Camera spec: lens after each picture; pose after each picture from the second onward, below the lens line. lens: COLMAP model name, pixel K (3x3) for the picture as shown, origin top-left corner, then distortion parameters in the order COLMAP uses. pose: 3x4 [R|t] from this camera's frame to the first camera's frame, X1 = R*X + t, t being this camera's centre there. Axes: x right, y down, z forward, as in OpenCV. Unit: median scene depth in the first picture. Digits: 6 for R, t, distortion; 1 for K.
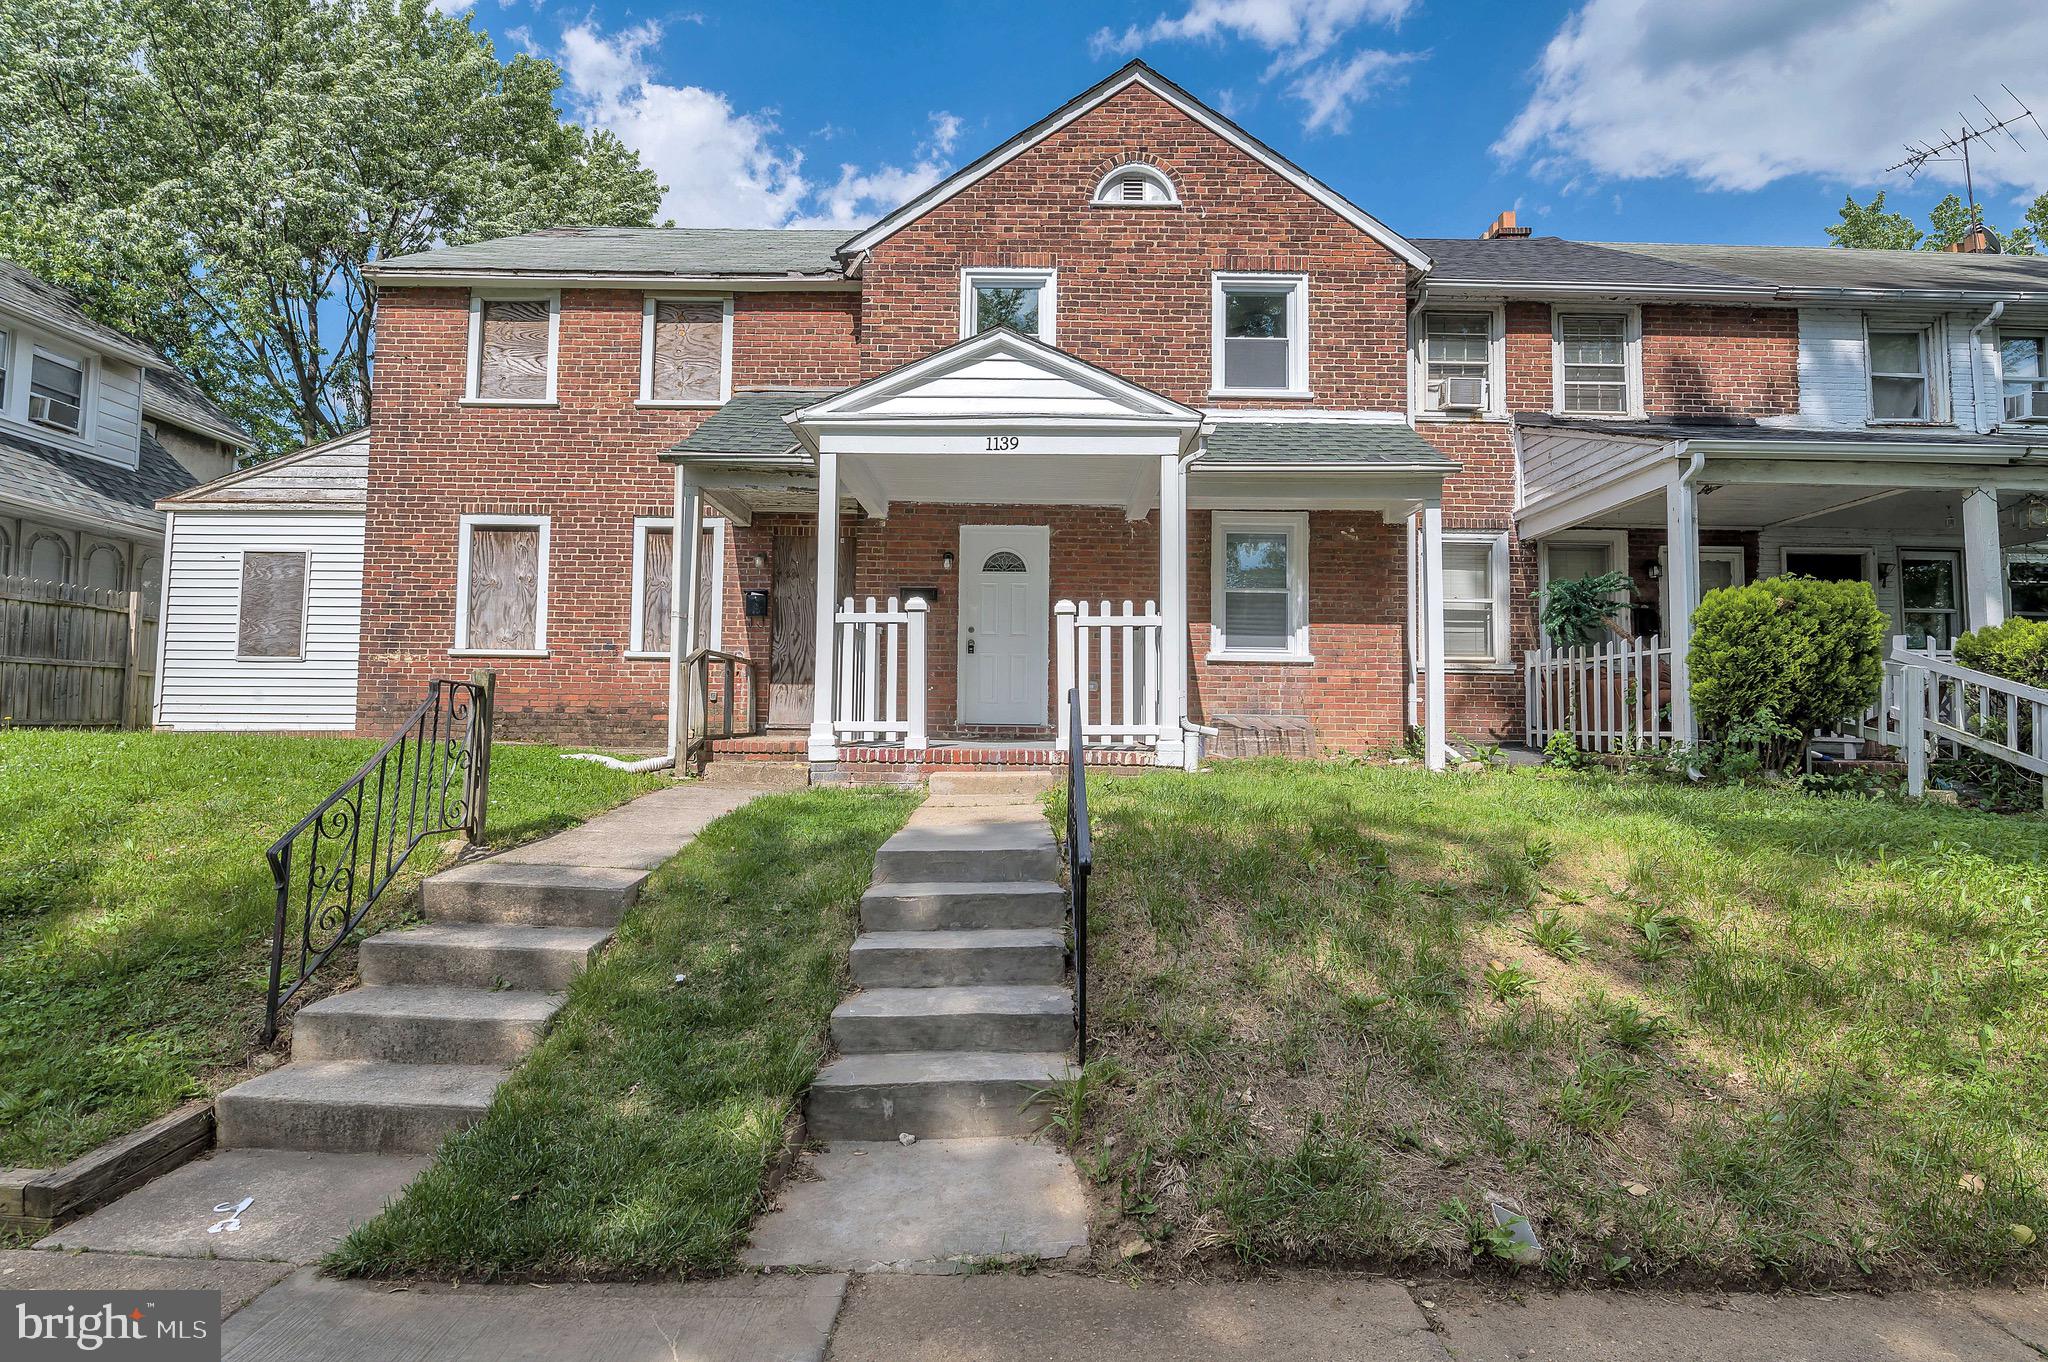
lens RADIAL K [[928.9, 0, 1023.0], [0, 928.9, 680.6], [0, 0, 1]] dist [-0.002922, -0.006450]
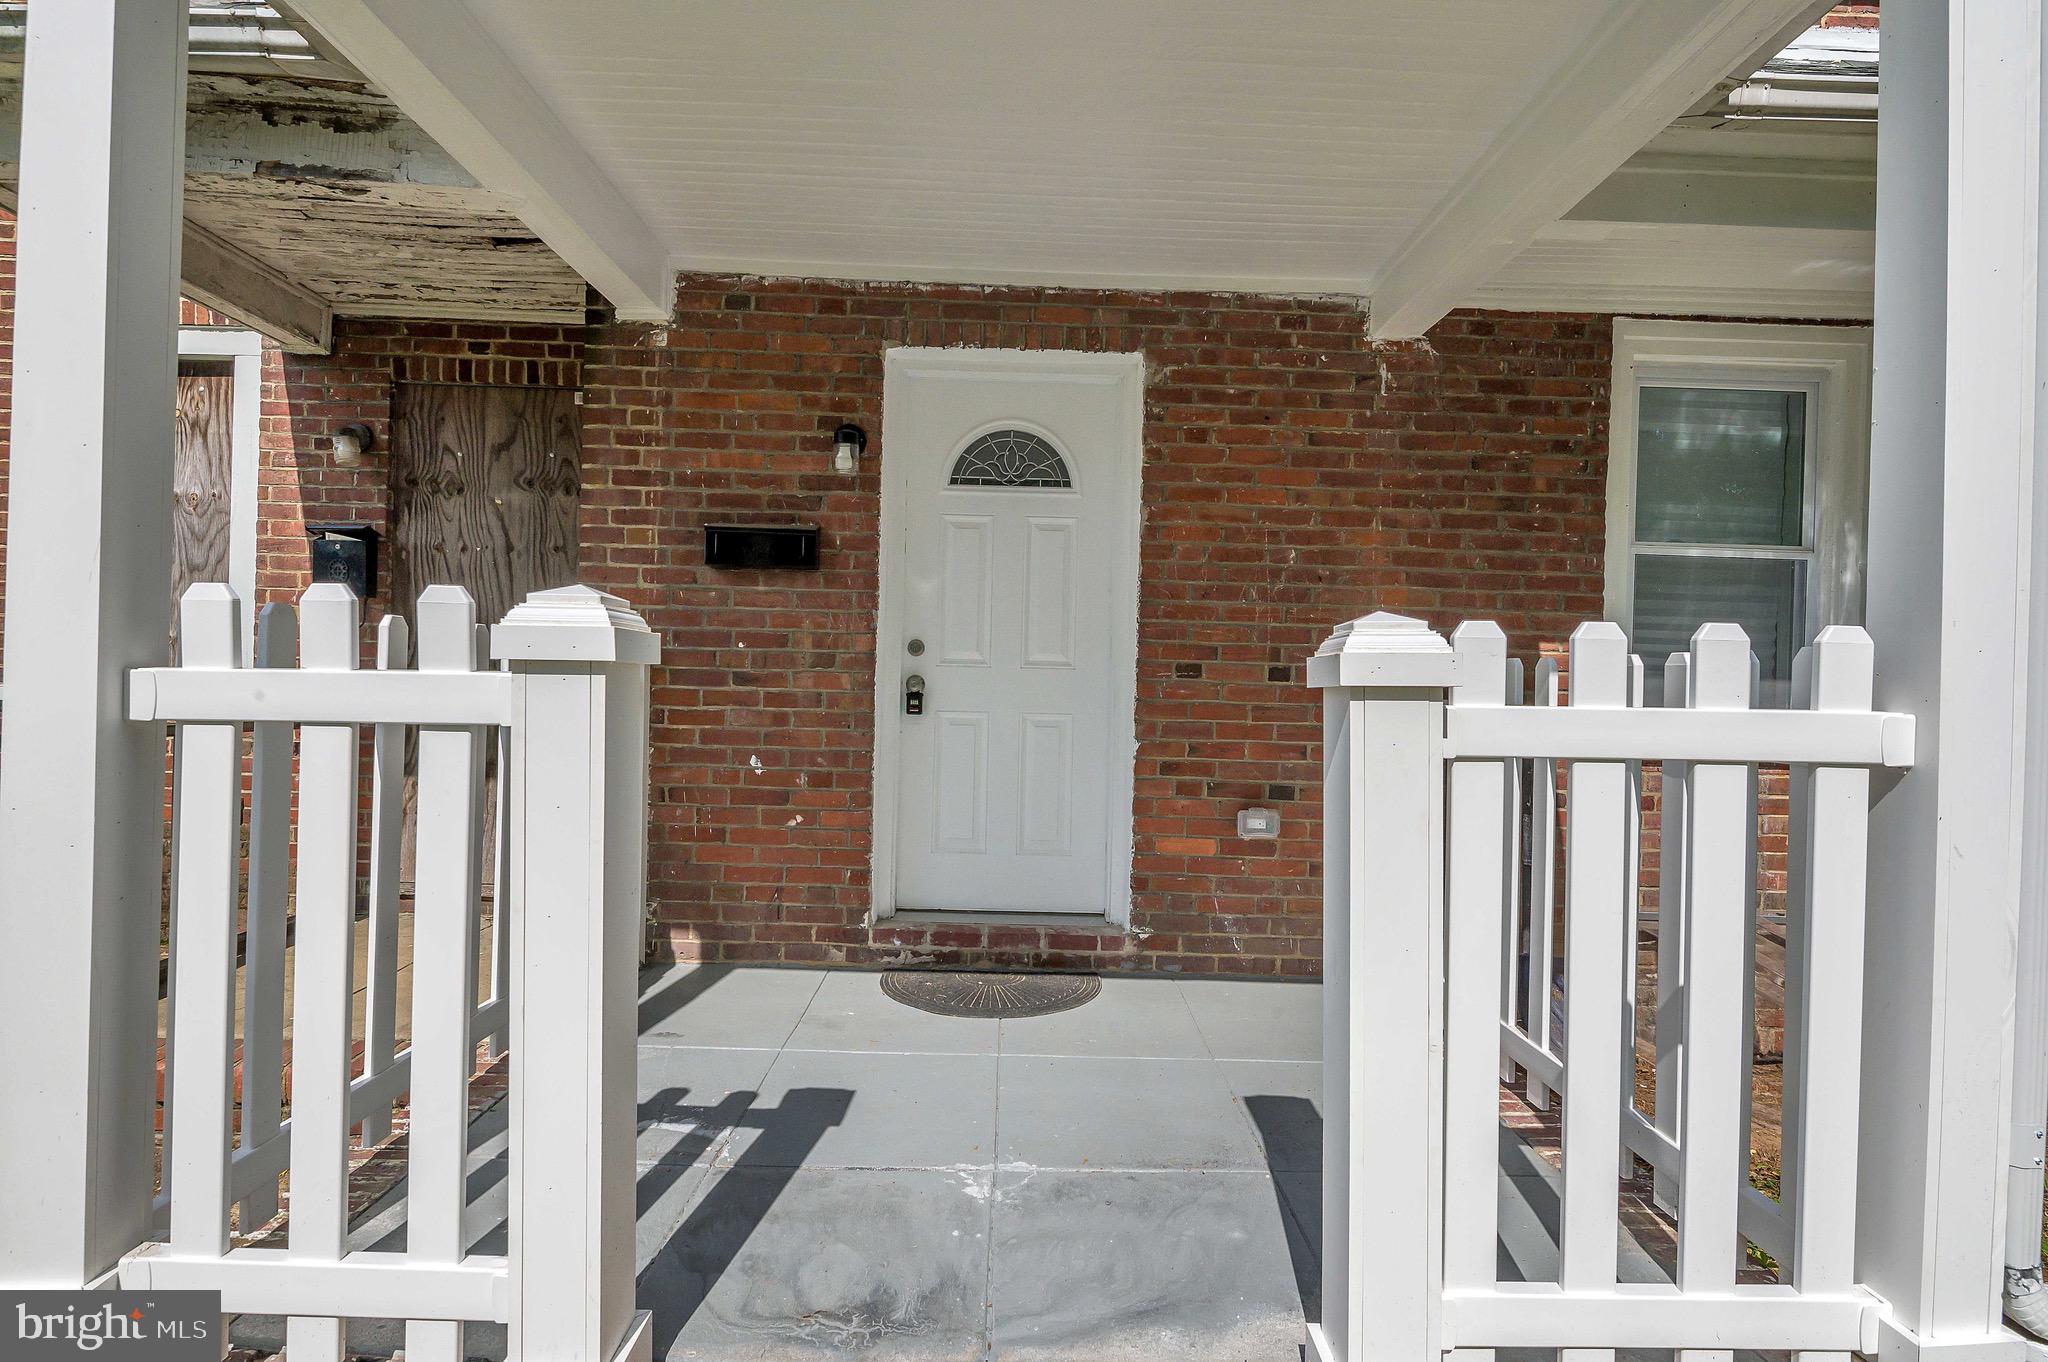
lens RADIAL K [[1049.8, 0, 1022.8], [0, 1049.8, 676.7], [0, 0, 1]] dist [0.004771, -0.006358]
pose [[0.999709, 0.012622, 0.020552, -0.023257], [-0.013510, 0.998954, 0.043687, -0.063085], [-0.019979, -0.043952, 0.998834, 0.606856]]
